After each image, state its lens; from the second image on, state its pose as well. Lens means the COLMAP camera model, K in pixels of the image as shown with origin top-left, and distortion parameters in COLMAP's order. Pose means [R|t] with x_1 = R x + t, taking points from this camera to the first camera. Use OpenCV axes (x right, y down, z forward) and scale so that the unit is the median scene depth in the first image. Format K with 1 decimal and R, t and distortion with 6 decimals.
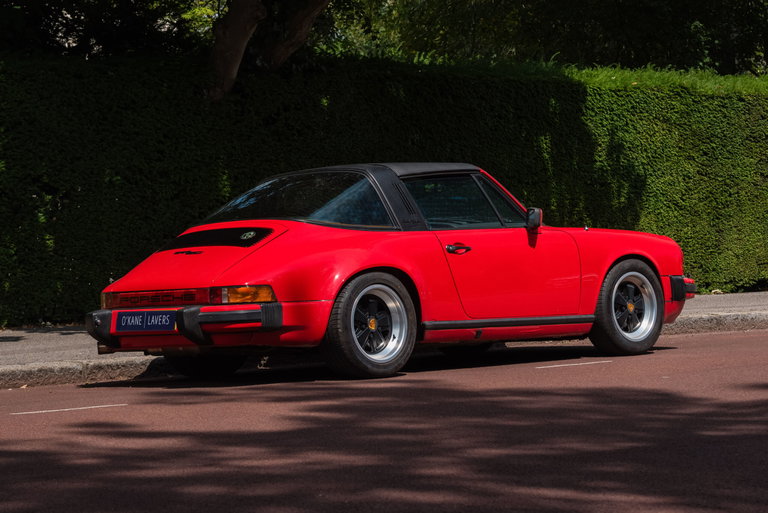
lens RADIAL K [[2259.5, 0, 384.0], [0, 2259.5, 256.5], [0, 0, 1]] dist [-0.032478, -0.584560]
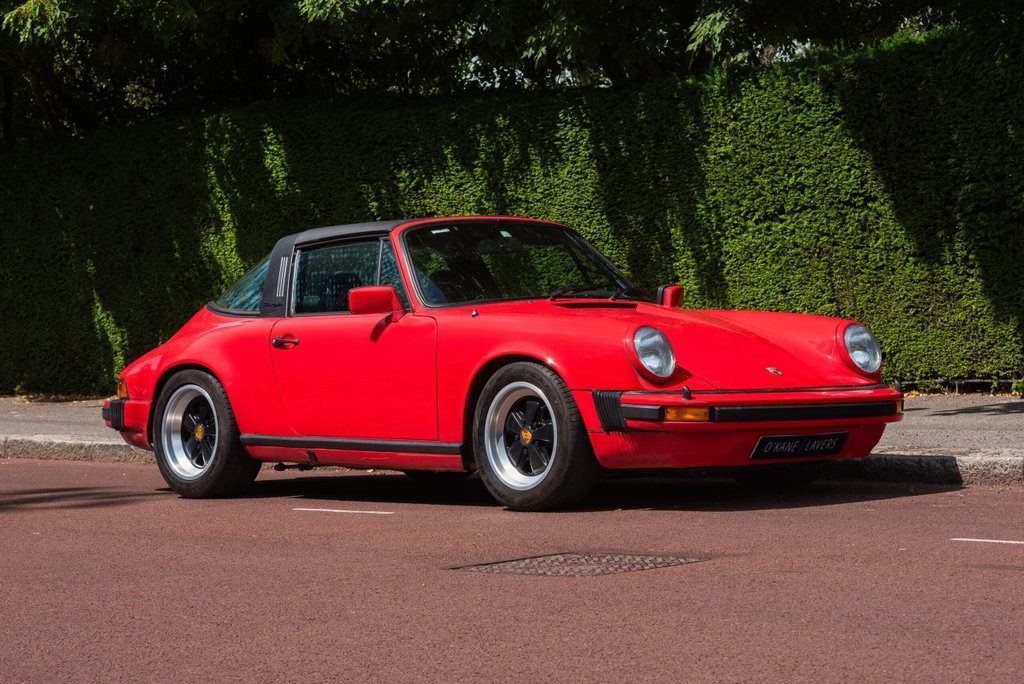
lens RADIAL K [[2987.6, 0, 512.0], [0, 2987.6, 342.0], [0, 0, 1]] dist [-0.081169, 0.375073]
pose [[-0.045039, 0.049108, -0.997778, 0.770720], [0.035840, 0.998227, 0.047512, -0.036168], [0.998342, -0.033620, -0.046719, 0.834606]]
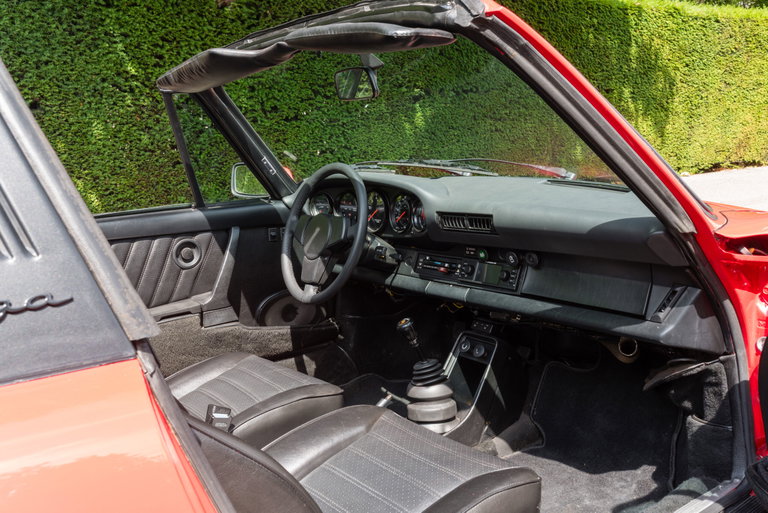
lens RADIAL K [[736.6, 0, 384.0], [0, 736.6, 256.5], [0, 0, 1]] dist [0.008141, -0.004764]
pose [[0.992842, 0.019302, -0.117868, 0.031695], [0.002647, 0.983056, 0.183286, -0.020881], [0.119408, -0.182286, 0.975968, 0.705383]]
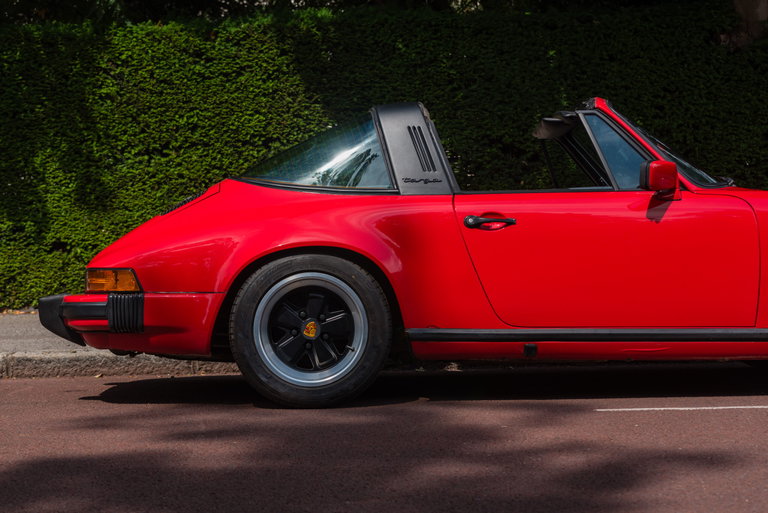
lens RADIAL K [[1565.9, 0, 381.6], [0, 1565.9, 258.9], [0, 0, 1]] dist [-0.005569, 0.208441]
pose [[0.744514, 0.029388, -0.666960, 0.236150], [-0.011094, 0.999437, 0.031653, -0.005009], [0.667515, -0.016167, 0.744421, 0.470599]]
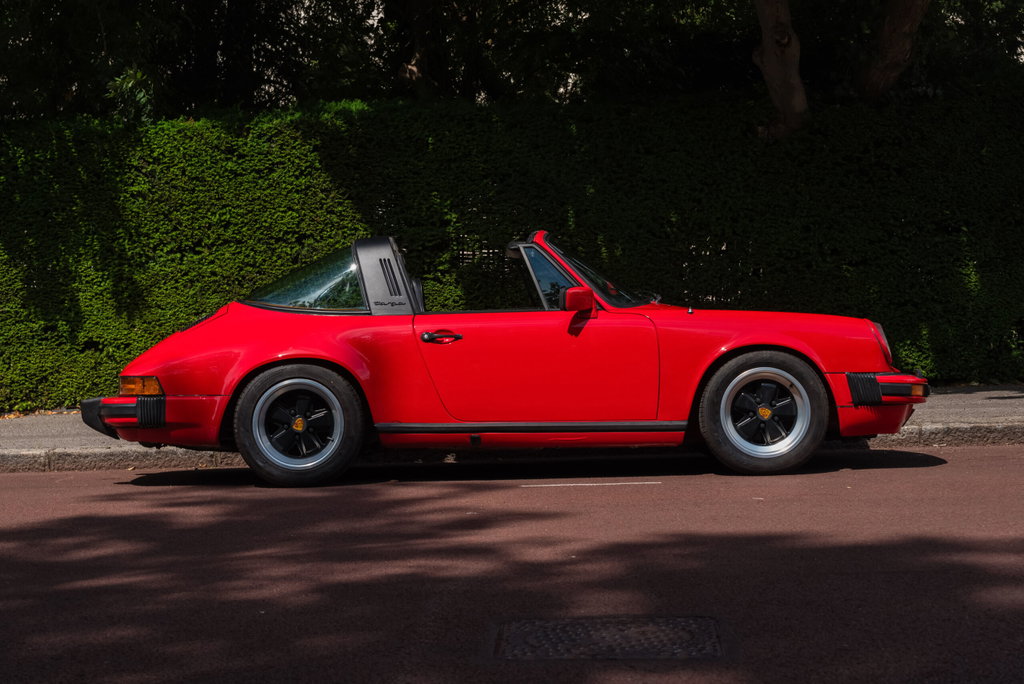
lens RADIAL K [[2338.2, 0, 512.9], [0, 2338.2, 311.0], [0, 0, 1]] dist [0.020244, -0.279451]
pose [[0.732043, 0.018333, -0.681012, 0.474662], [-0.003294, 0.999721, 0.023372, -0.024730], [0.681251, -0.014866, 0.731899, 0.287072]]
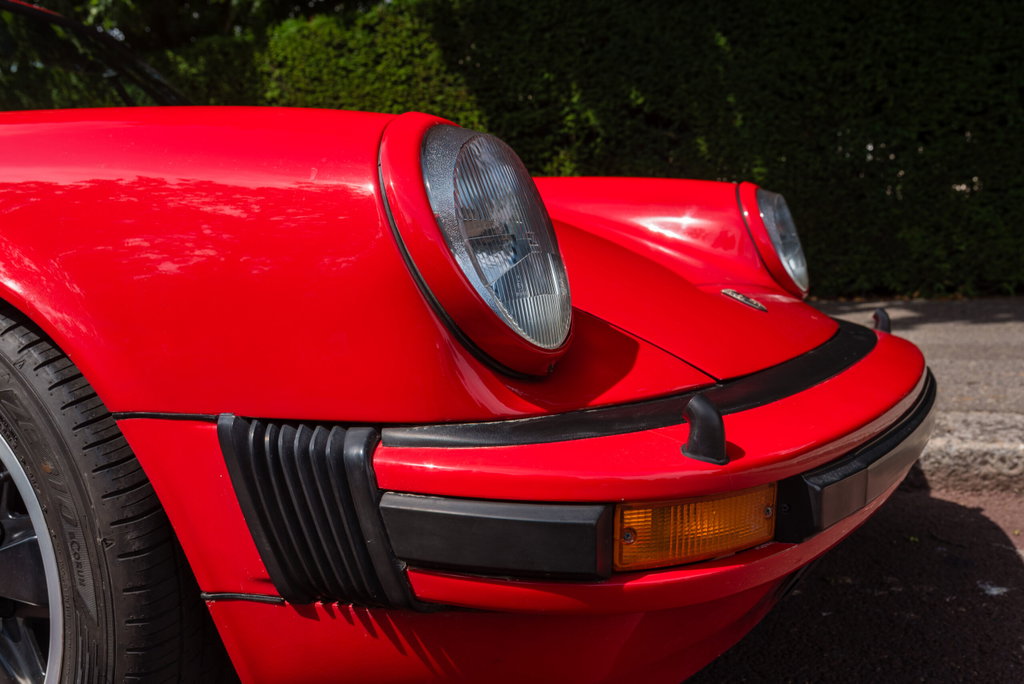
lens RADIAL K [[982.2, 0, 512.0], [0, 982.2, 342.0], [0, 0, 1]] dist [0.008141, -0.004764]
pose [[0.326614, 0.117317, -0.937848, 0.152284], [0.035005, 0.990084, 0.136043, -0.002687], [0.944509, -0.077263, 0.319269, 0.819446]]
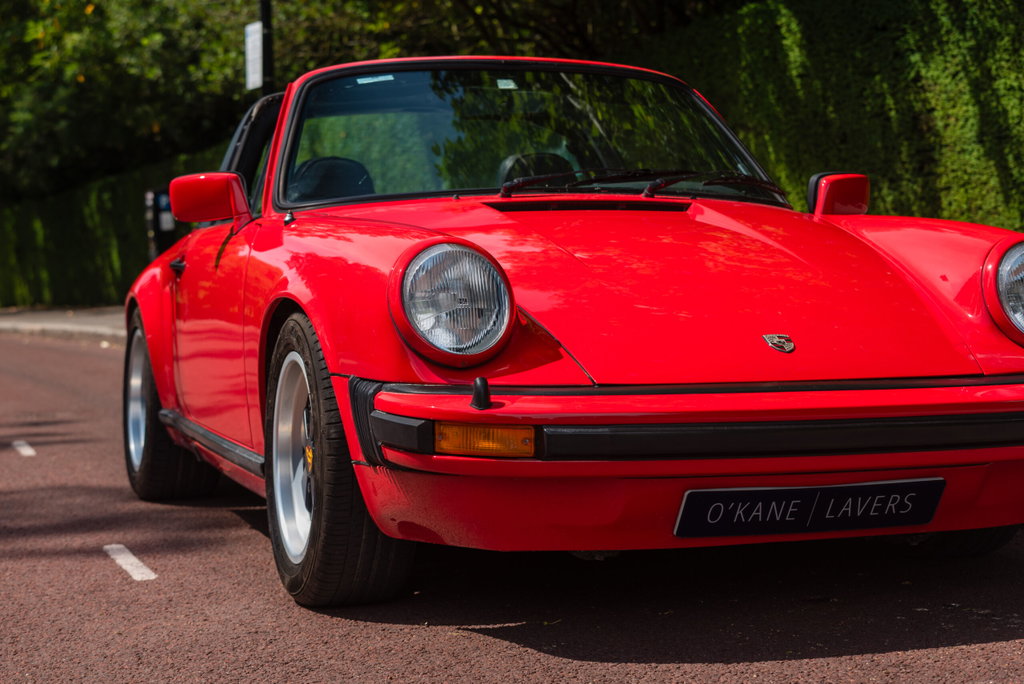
lens RADIAL K [[2147.0, 0, 512.0], [0, 2147.0, 342.0], [0, 0, 1]] dist [-0.071670, 0.025797]
pose [[-0.442188, 0.084314, -0.892950, 0.300895], [0.045079, 0.996403, 0.071759, -0.012458], [0.895789, -0.008522, -0.444399, 0.938871]]
